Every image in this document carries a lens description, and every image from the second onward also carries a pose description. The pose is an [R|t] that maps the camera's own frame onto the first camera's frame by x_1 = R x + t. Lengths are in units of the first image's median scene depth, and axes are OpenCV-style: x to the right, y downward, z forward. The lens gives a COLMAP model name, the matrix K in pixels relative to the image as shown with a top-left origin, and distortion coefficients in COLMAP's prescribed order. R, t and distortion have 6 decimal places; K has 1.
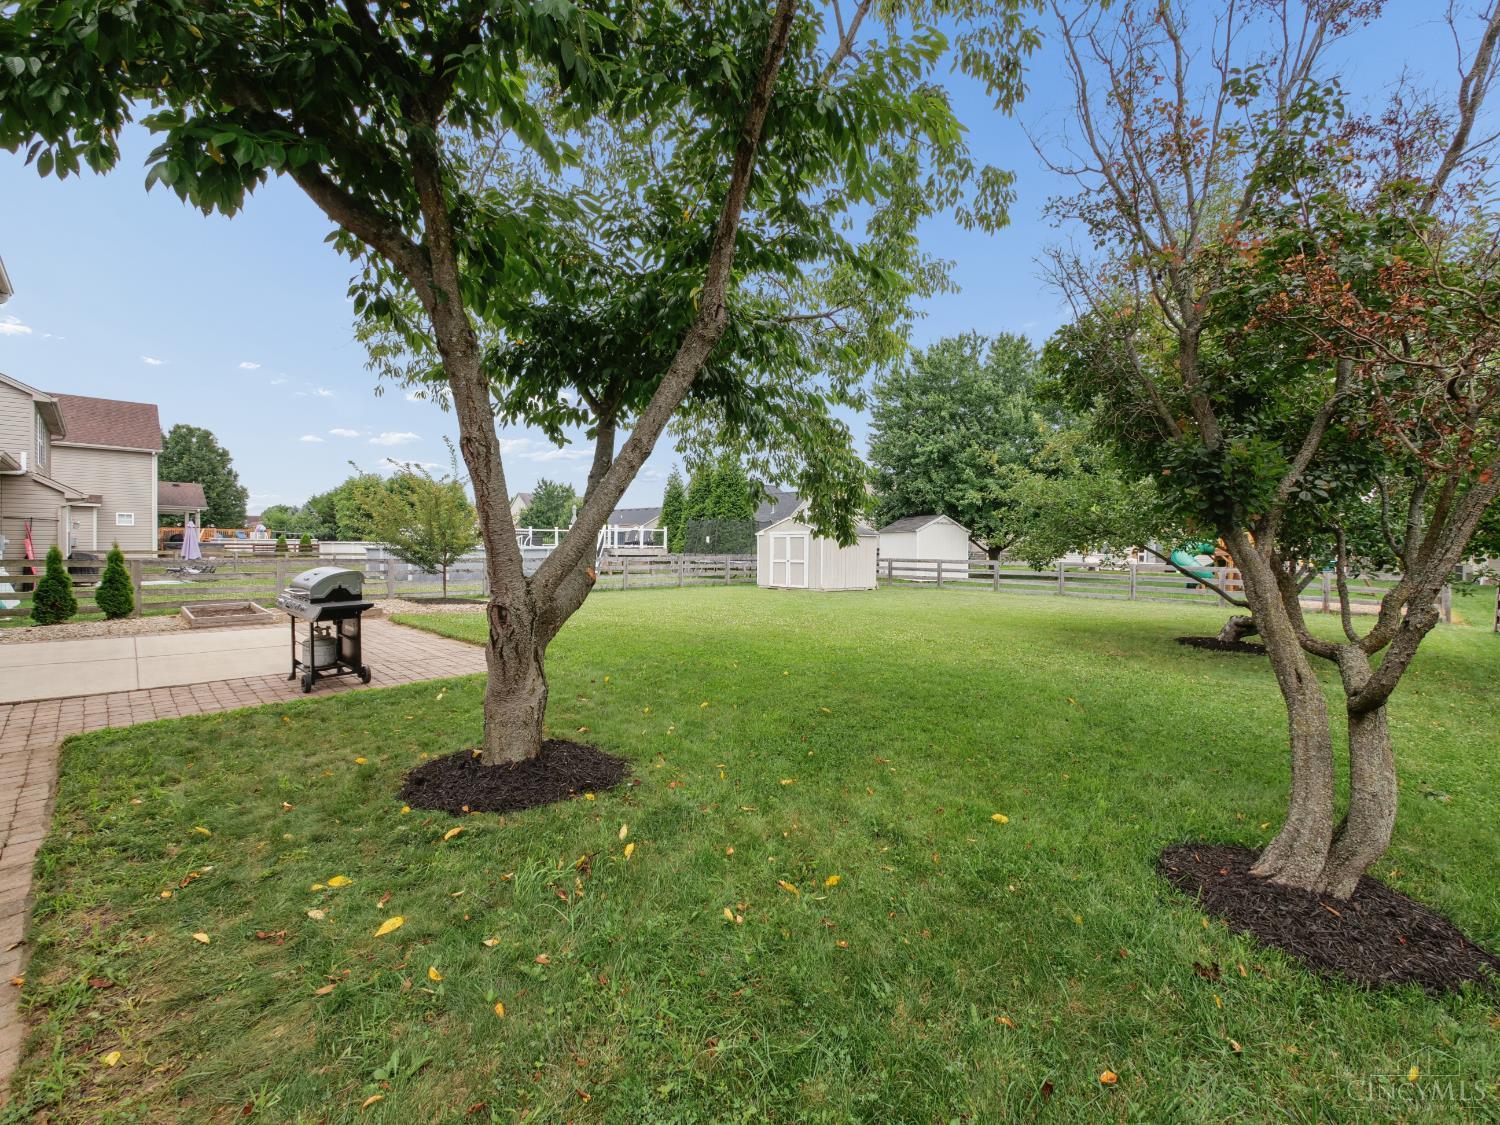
lens RADIAL K [[598.9, 0, 757.3], [0, 598.9, 557.8], [0, 0, 1]] dist [-0.000177, 0.000229]
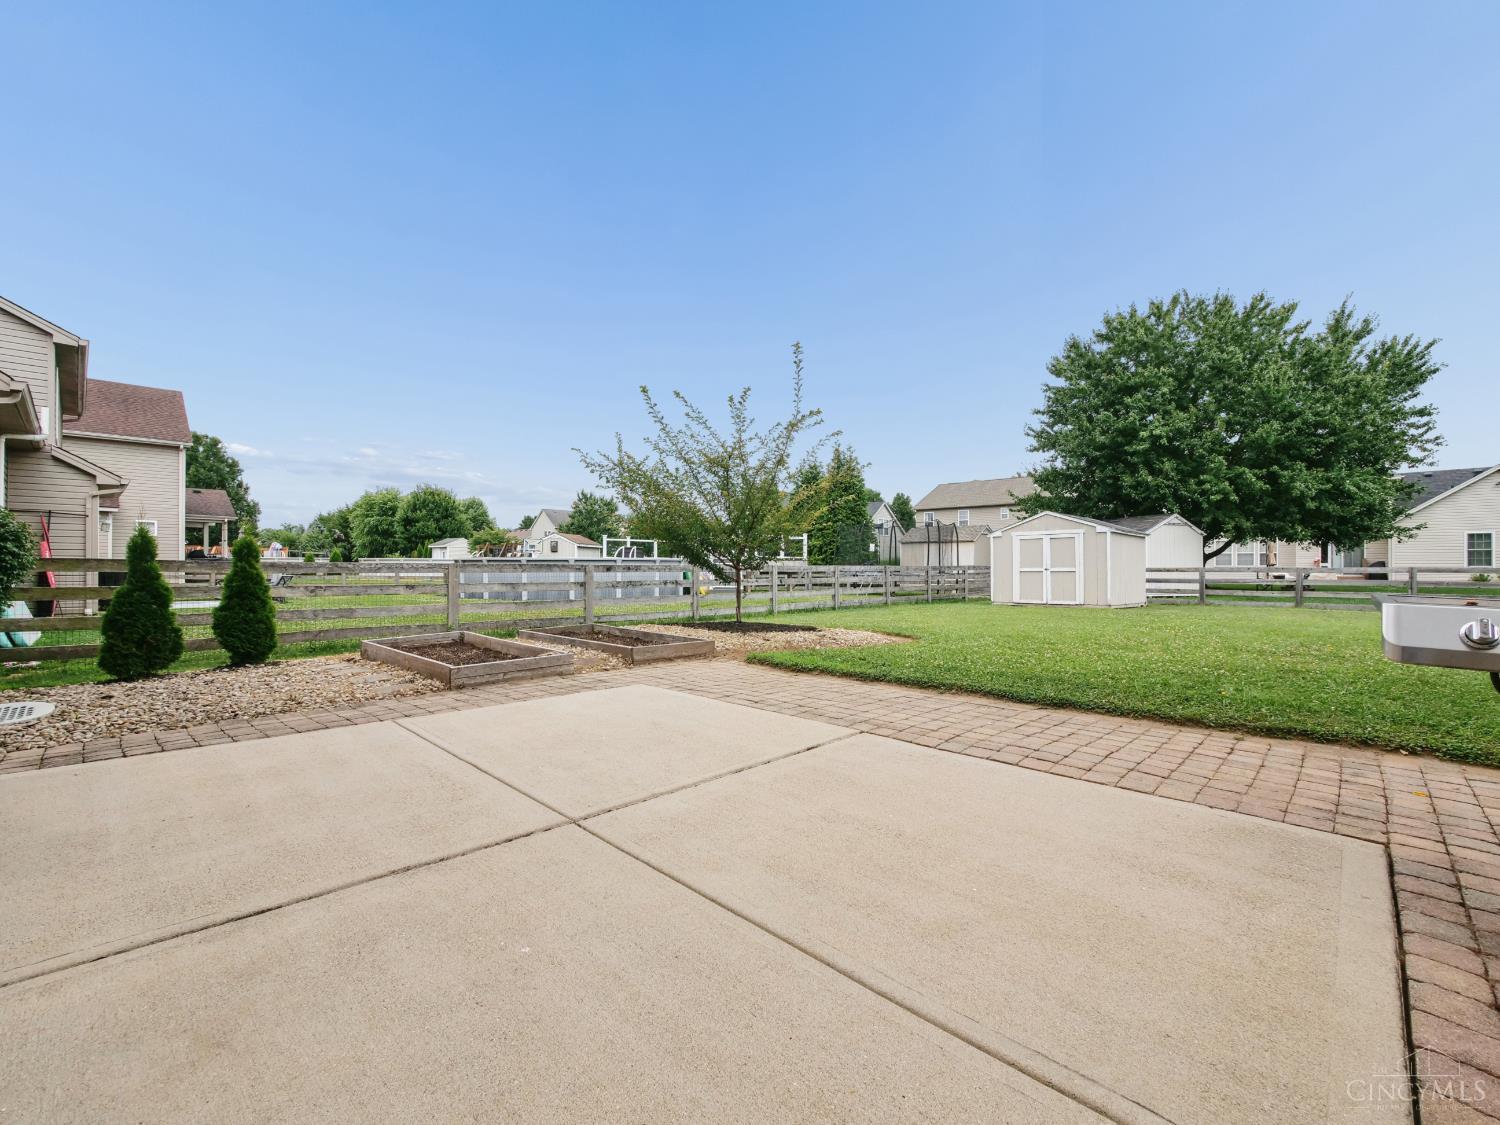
lens RADIAL K [[598.9, 0, 743.2], [0, 598.9, 570.8], [0, 0, 1]] dist [-0.000177, 0.000229]
pose [[0.999931, -0.008121, 0.008443, -0.273785], [0.008256, 0.999837, -0.016053, 0.013003], [-0.008311, 0.016122, 0.999835, 0.199336]]
